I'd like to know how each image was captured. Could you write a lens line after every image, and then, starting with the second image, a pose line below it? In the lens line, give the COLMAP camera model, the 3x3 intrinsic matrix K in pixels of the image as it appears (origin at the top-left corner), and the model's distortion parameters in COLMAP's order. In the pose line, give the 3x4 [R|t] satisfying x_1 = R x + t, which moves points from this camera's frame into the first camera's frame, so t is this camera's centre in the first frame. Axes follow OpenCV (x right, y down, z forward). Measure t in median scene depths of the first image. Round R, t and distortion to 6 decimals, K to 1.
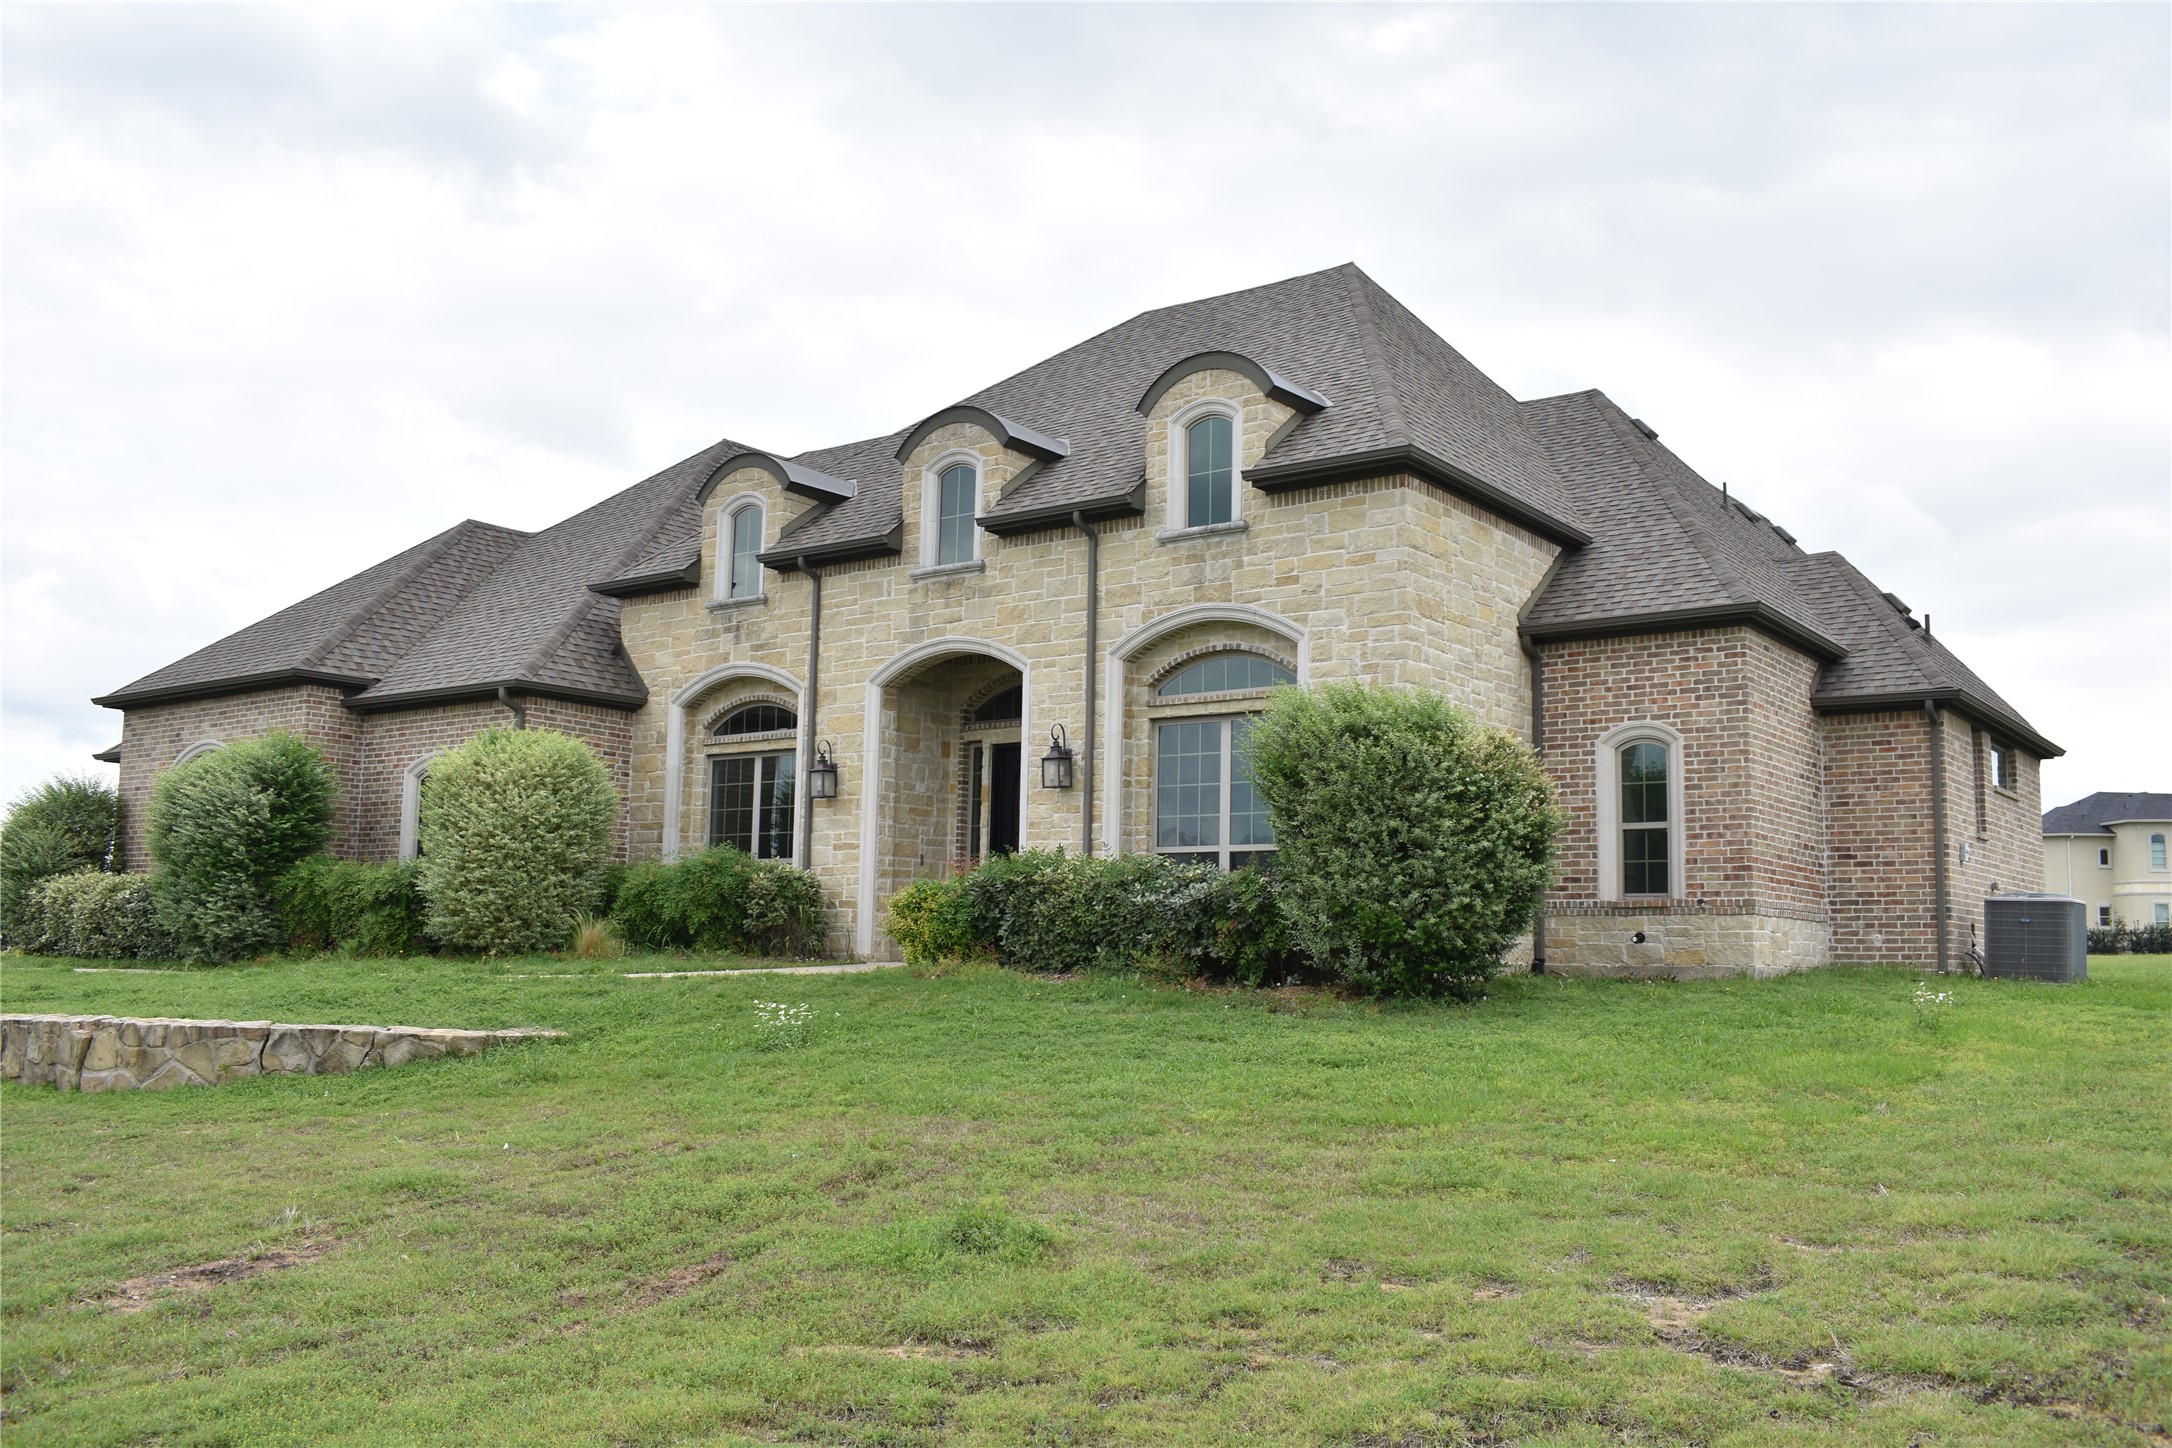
lens RADIAL K [[1850.7, 0, 1085.4], [0, 1850.7, 721.5], [0, 0, 1]] dist [-0.064499, 0.004918]
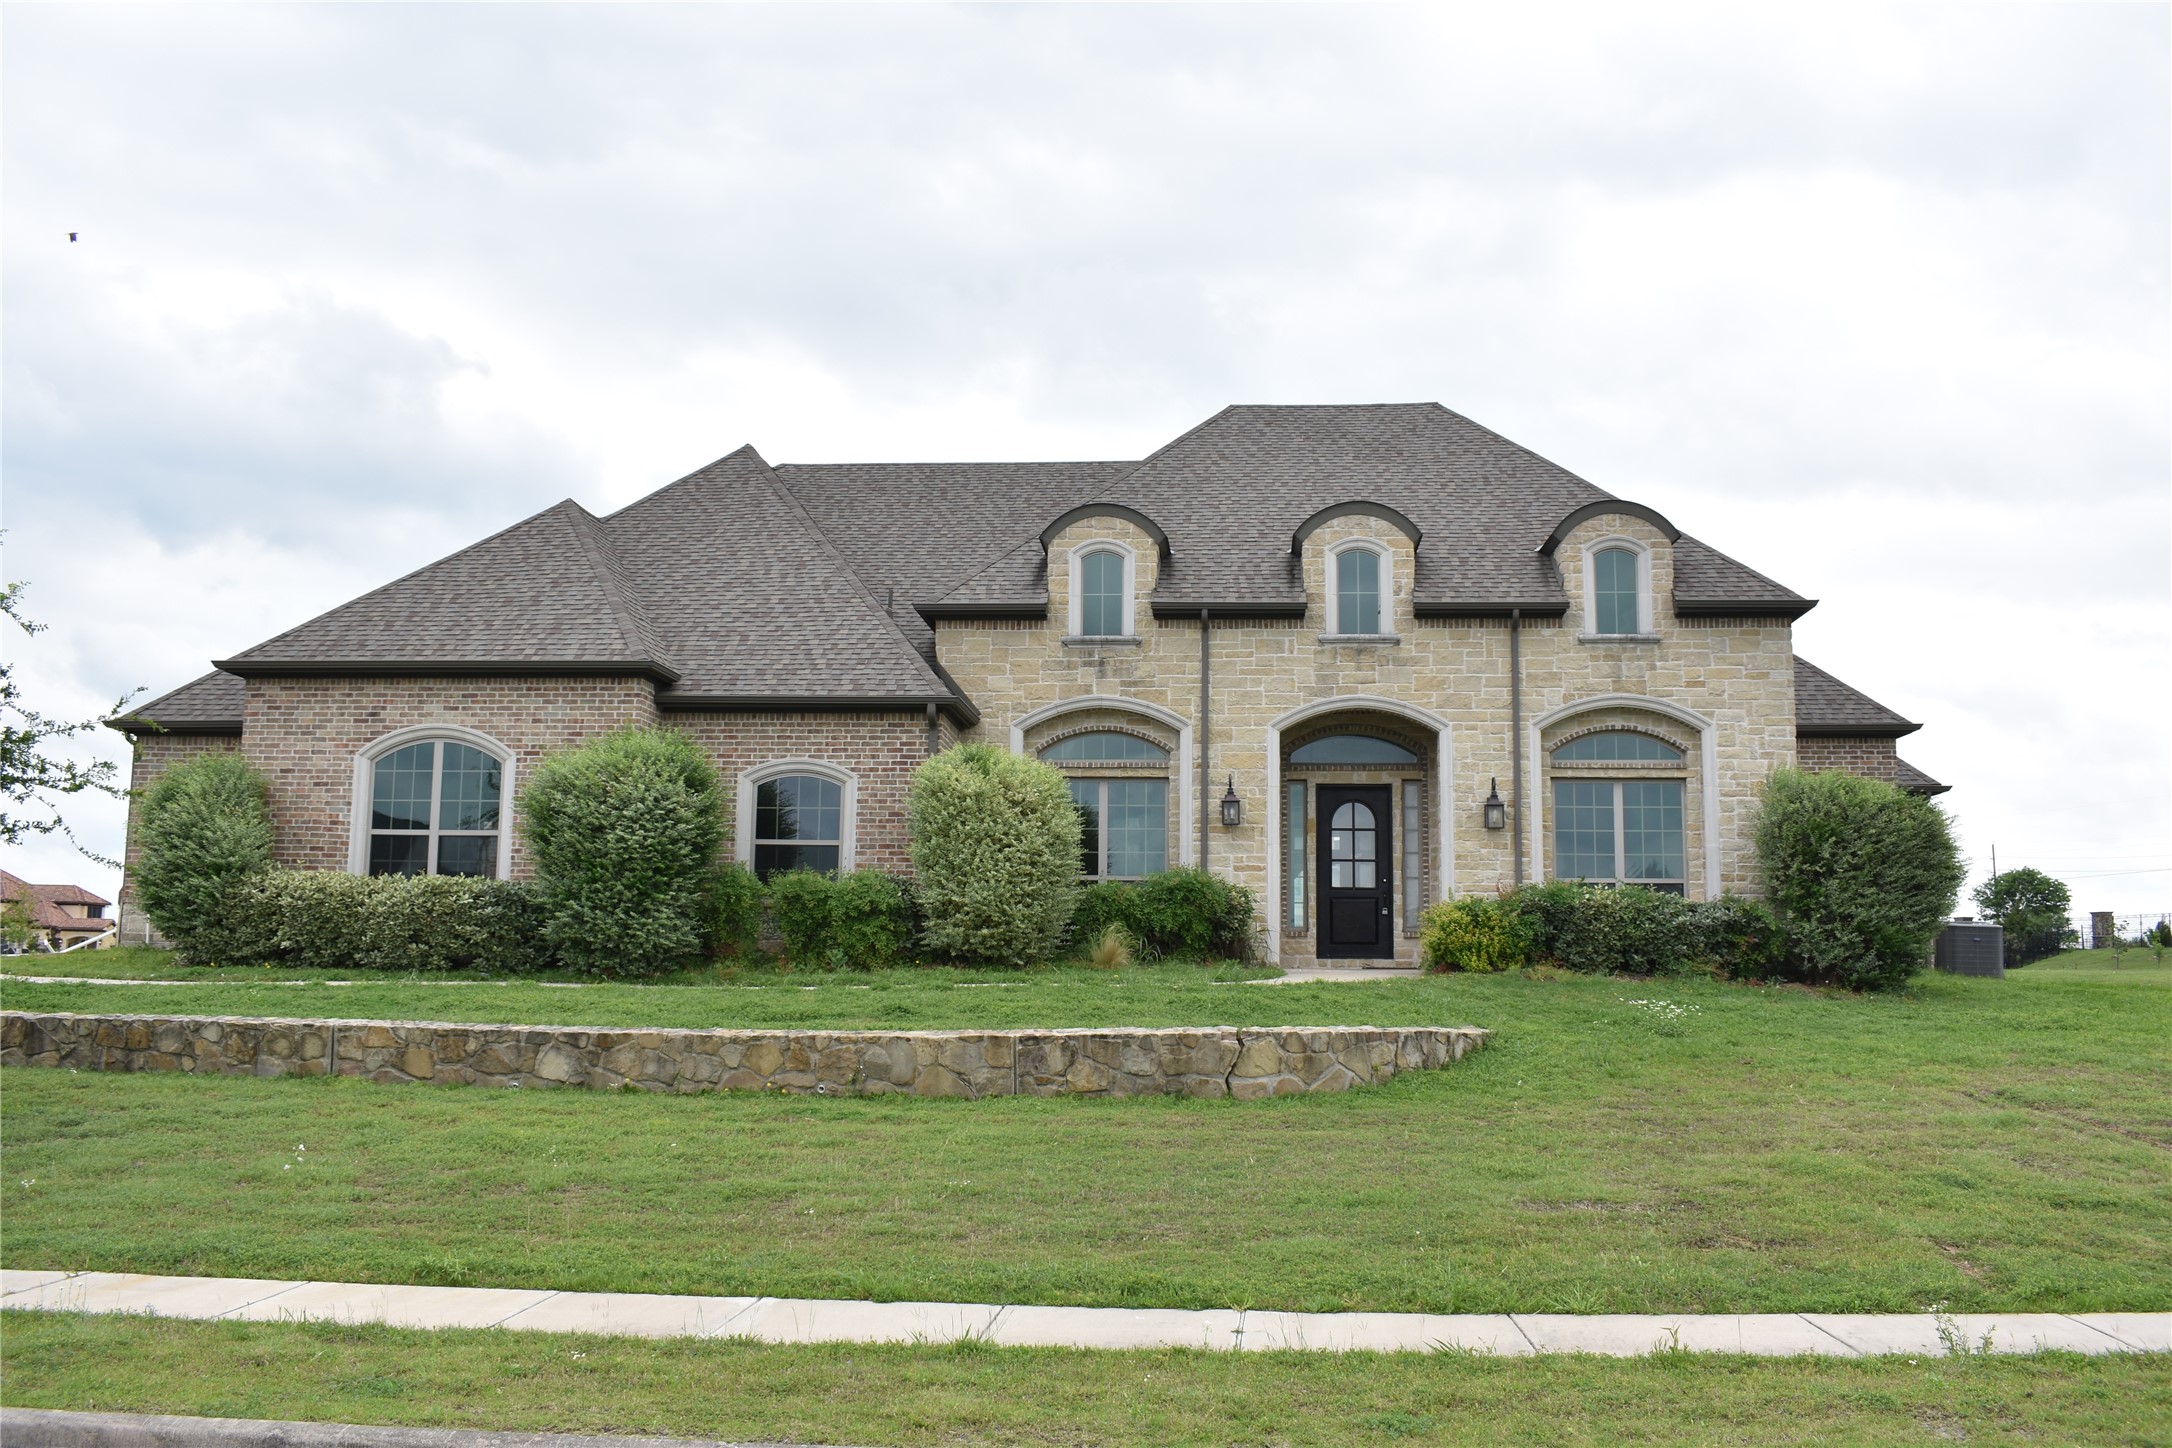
lens RADIAL K [[1850.7, 0, 1083.1], [0, 1850.7, 711.1], [0, 0, 1]] dist [-0.064499, 0.004918]
pose [[0.848748, 0.069614, 0.524195, -0.894137], [-0.067253, 0.997457, -0.023570, 0.004766], [-0.524503, -0.015248, 0.851272, 0.083422]]
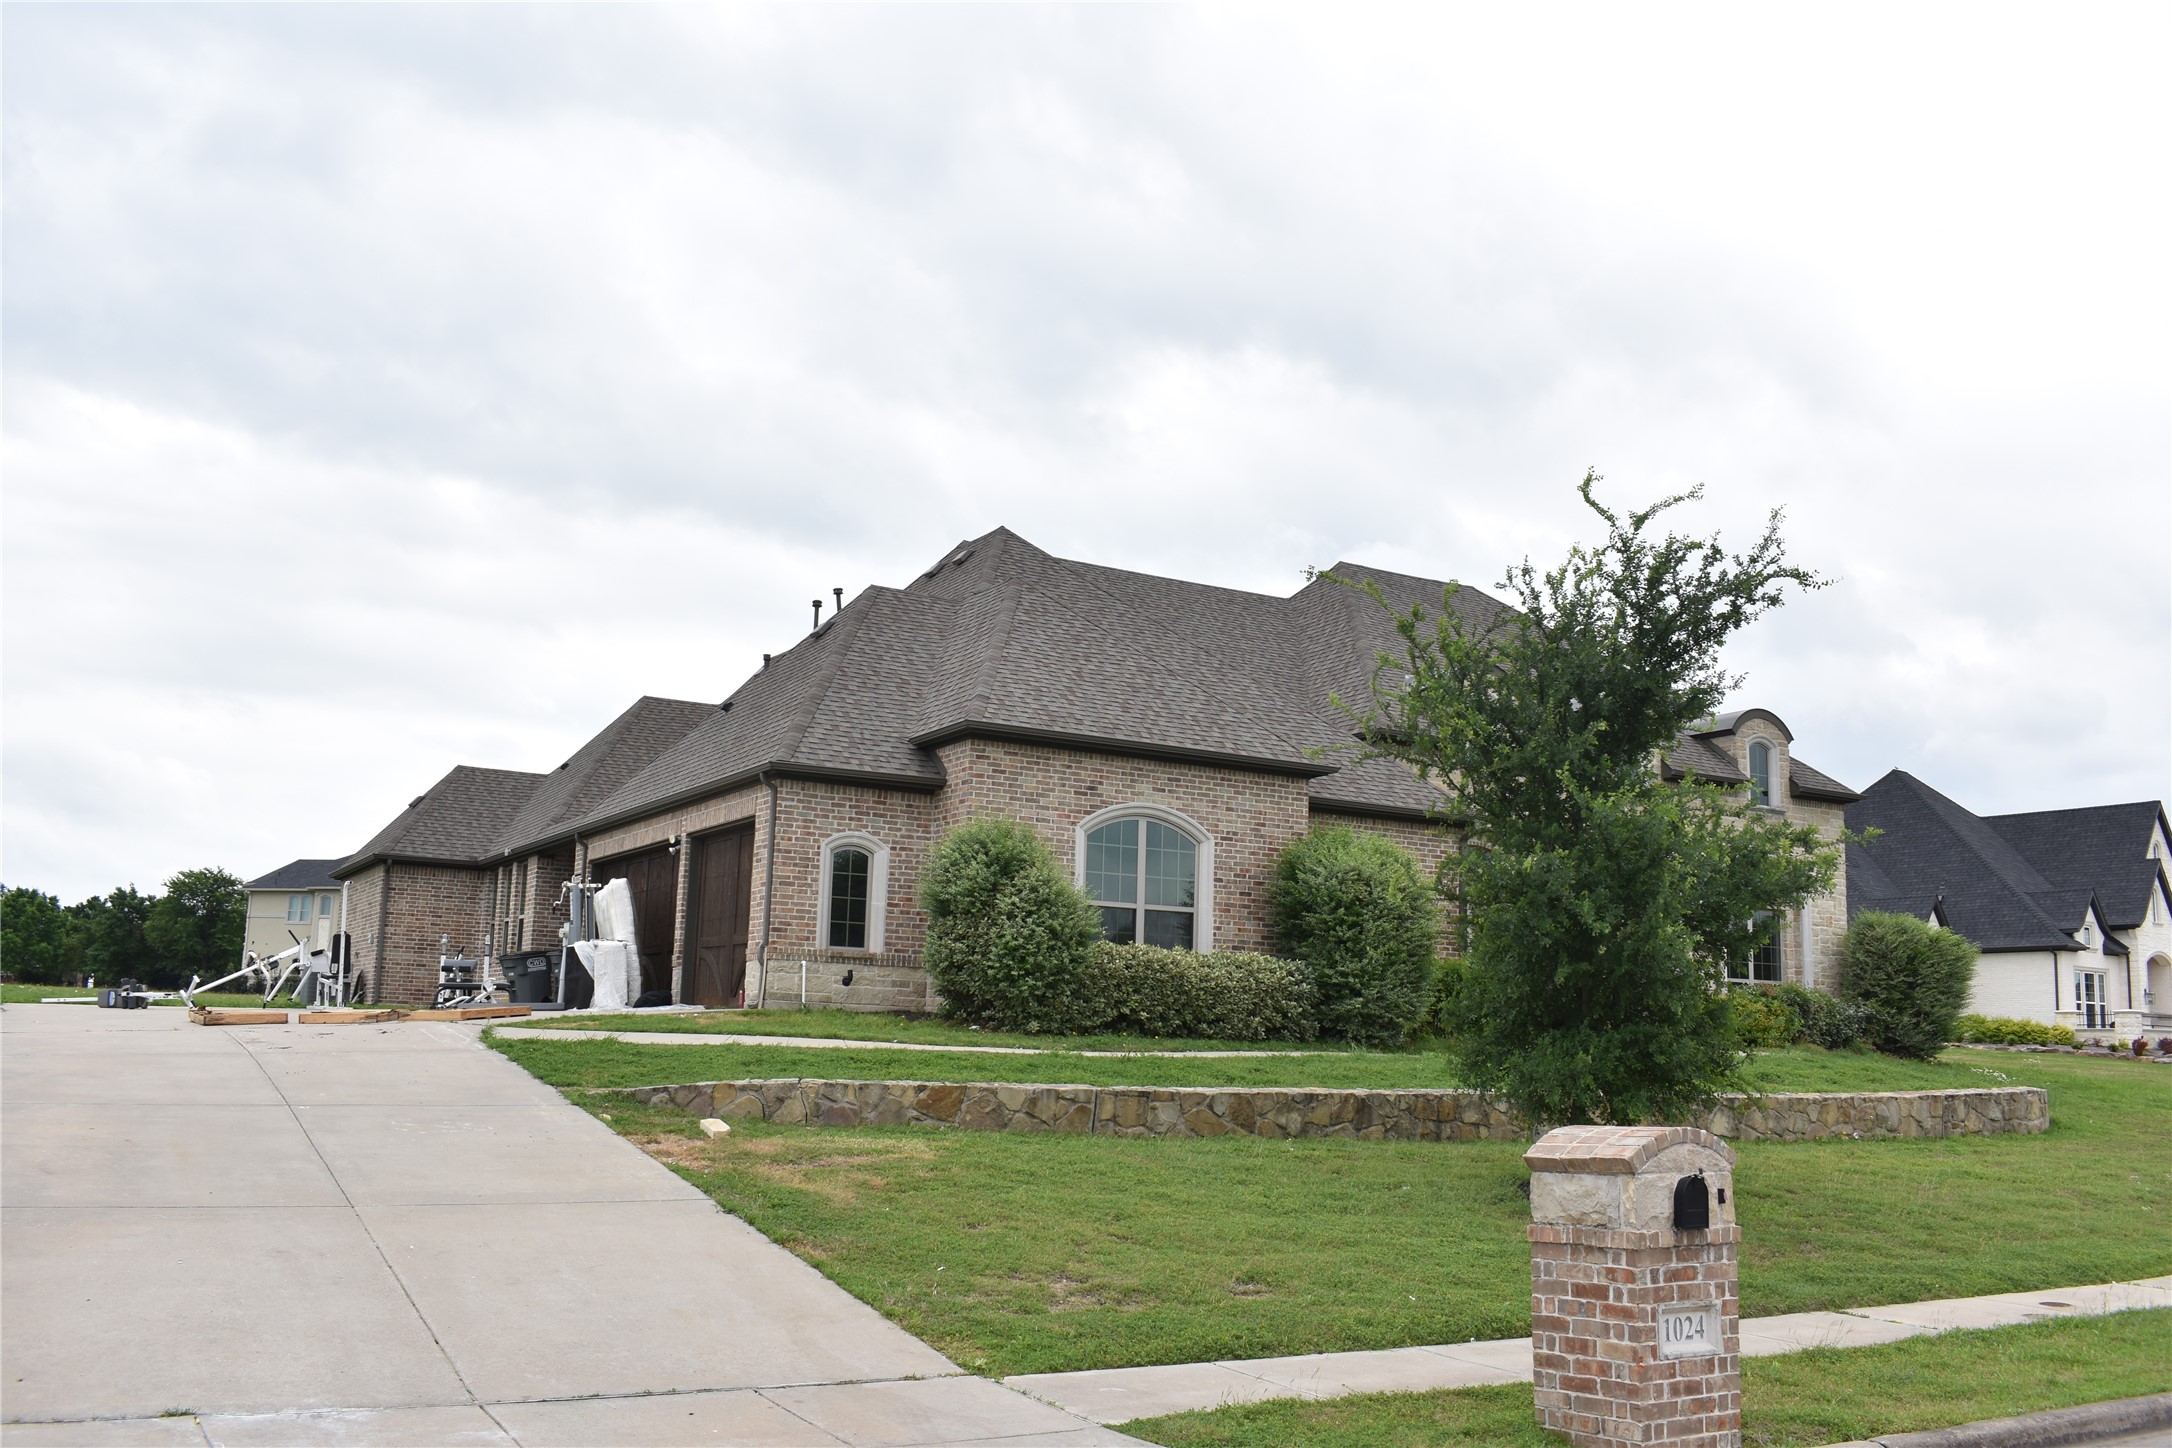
lens RADIAL K [[1850.7, 0, 1102.2], [0, 1850.7, 735.1], [0, 0, 1]] dist [-0.064499, 0.004918]
pose [[0.384427, 0.142472, 0.912095, -1.792846], [-0.144819, 0.985093, -0.092837, 0.088653], [-0.911725, -0.096400, 0.399329, 0.833485]]
